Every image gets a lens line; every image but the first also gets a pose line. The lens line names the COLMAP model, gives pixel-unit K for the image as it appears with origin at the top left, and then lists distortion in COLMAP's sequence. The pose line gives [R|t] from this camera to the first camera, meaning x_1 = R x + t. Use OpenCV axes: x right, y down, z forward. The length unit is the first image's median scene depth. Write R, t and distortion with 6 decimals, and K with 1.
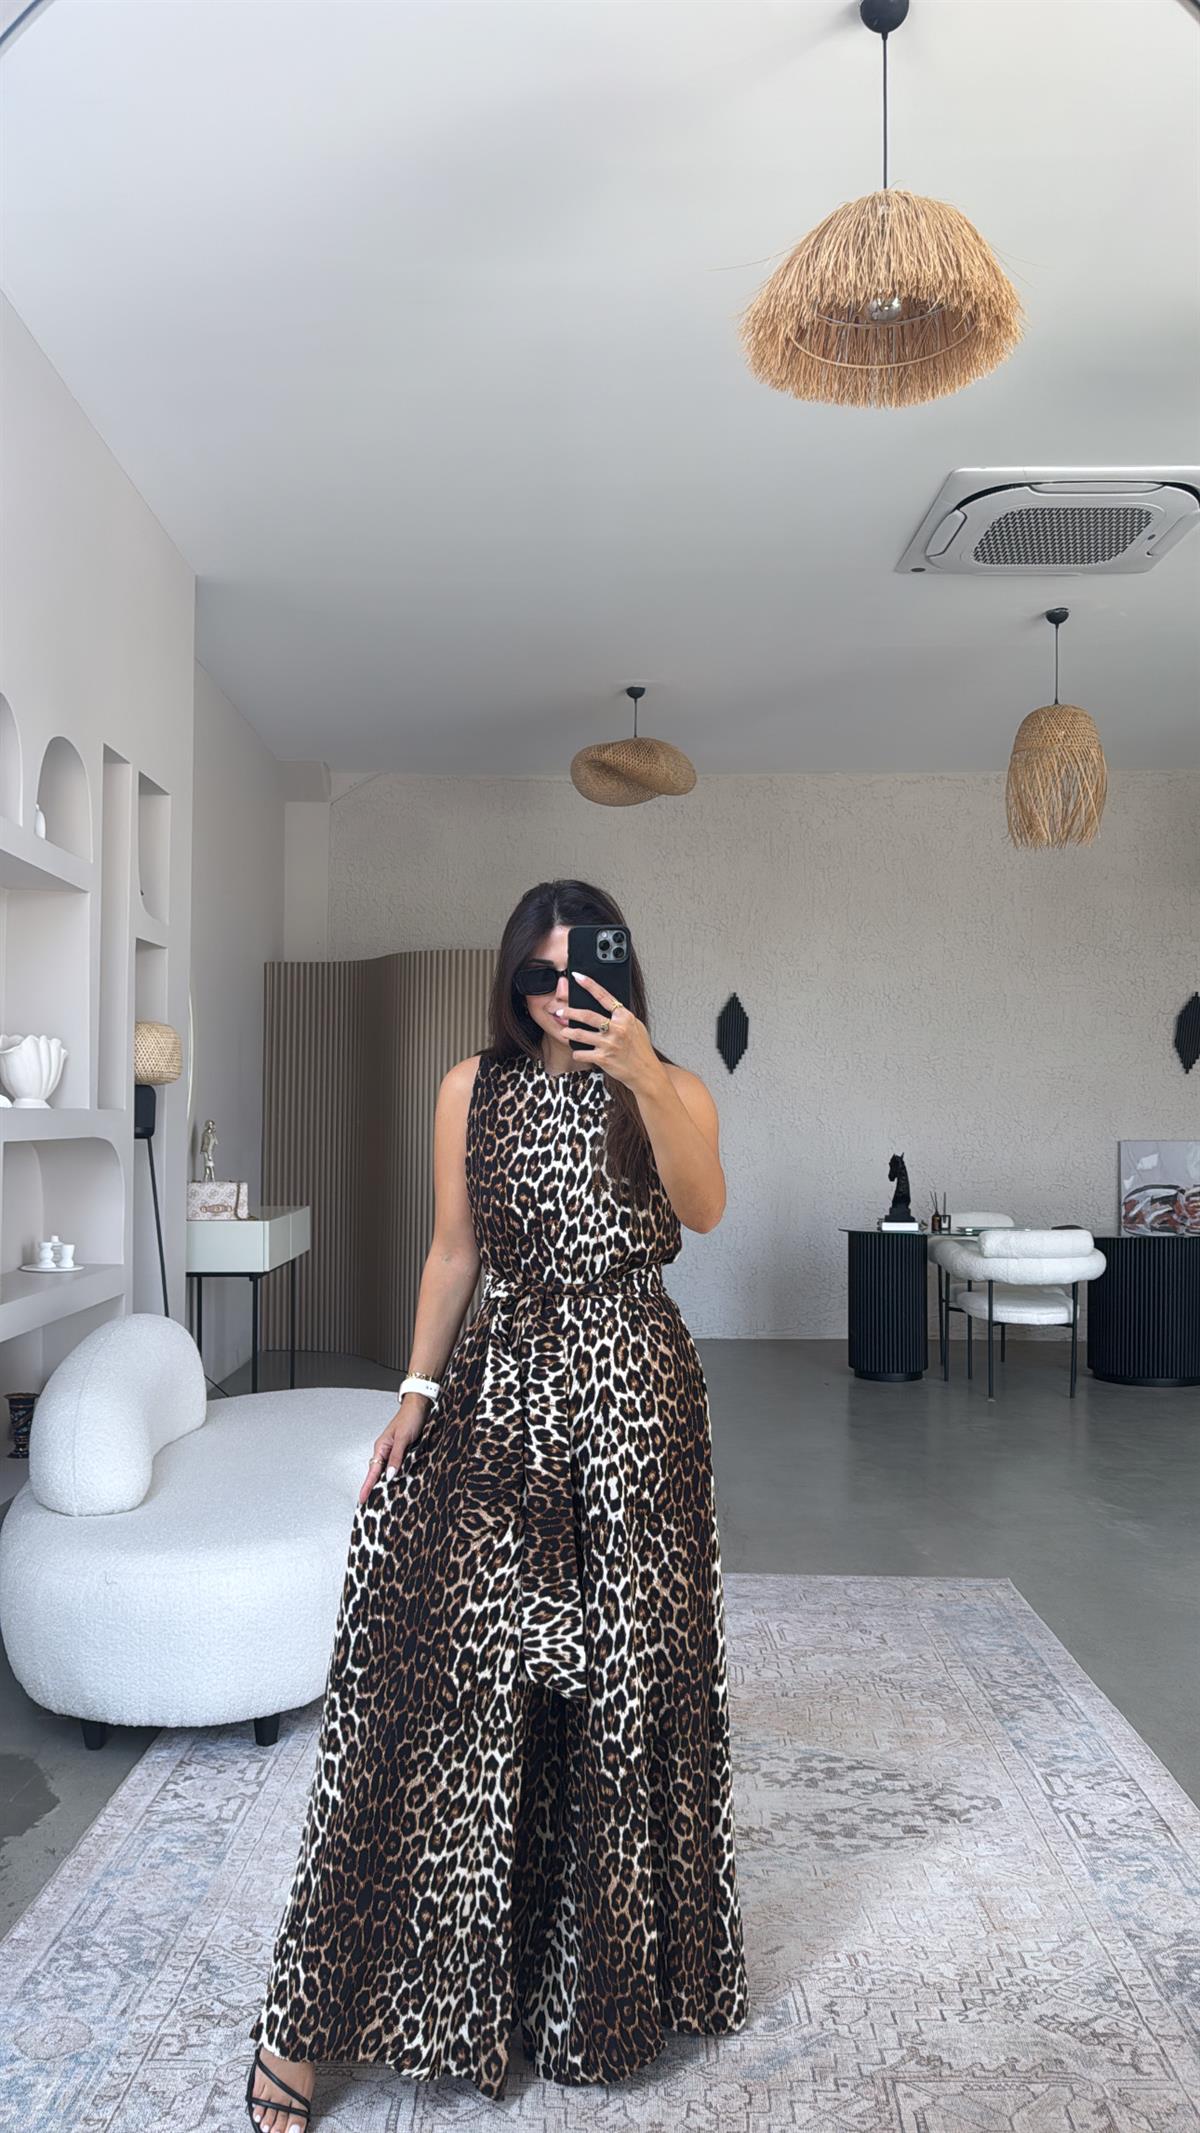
lens RADIAL K [[1511.8, 0, 595.9], [0, 1511.8, 1052.5], [0, 0, 1]] dist [-0.000478, -0.036886]
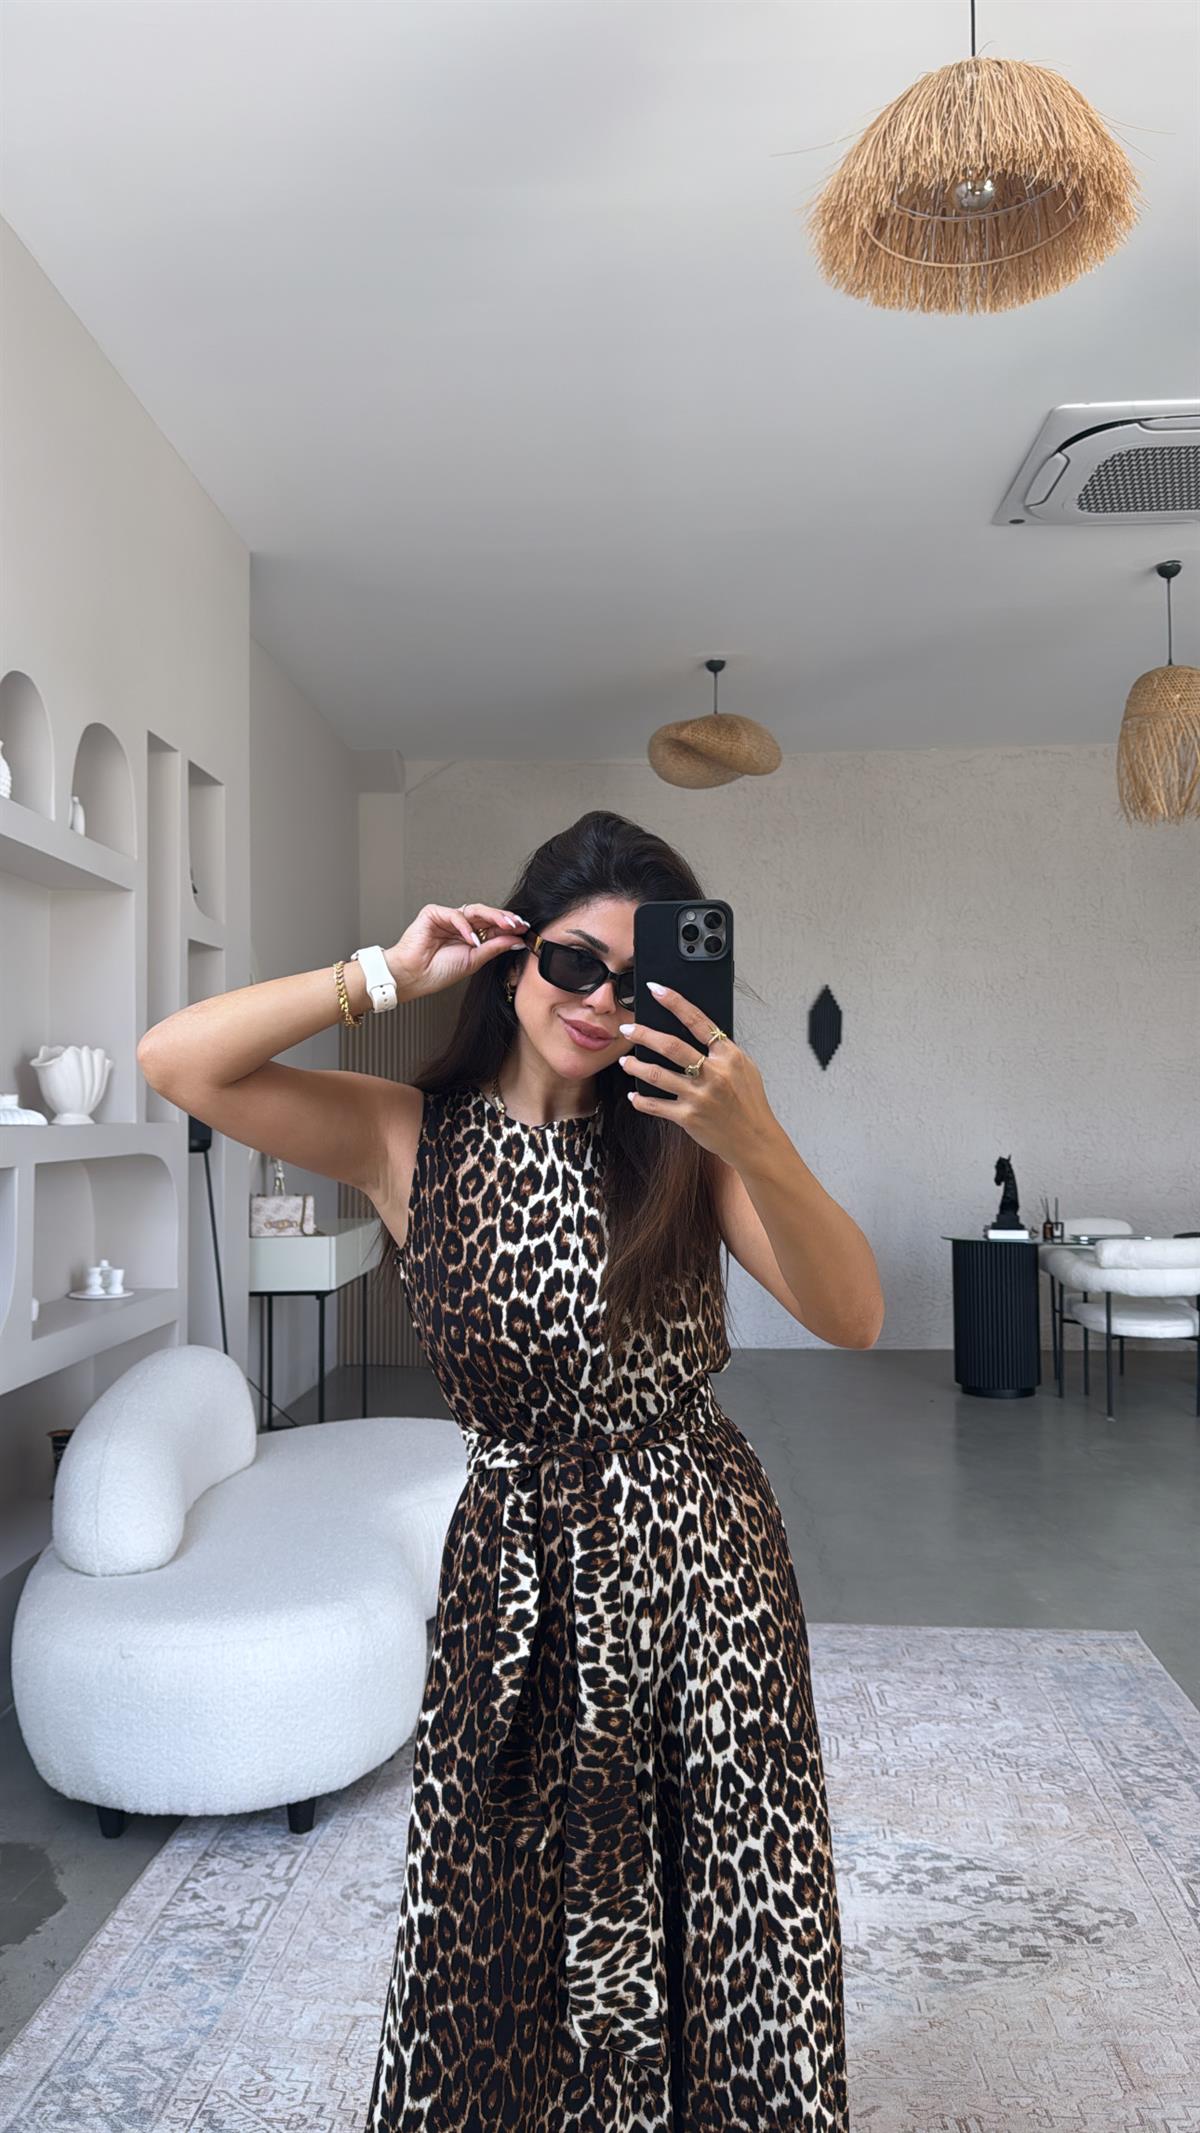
lens RADIAL K [[1514.2, 0, 600.0], [0, 1514.2, 1066.5], [0, 0, 1]] dist [-0.025029, -0.007193]
pose [[0.997862, -0.015894, -0.063397, 0.023558], [0.016579, 0.999810, 0.010296, -0.003461], [0.063221, -0.011325, 0.997935, 0.126550]]
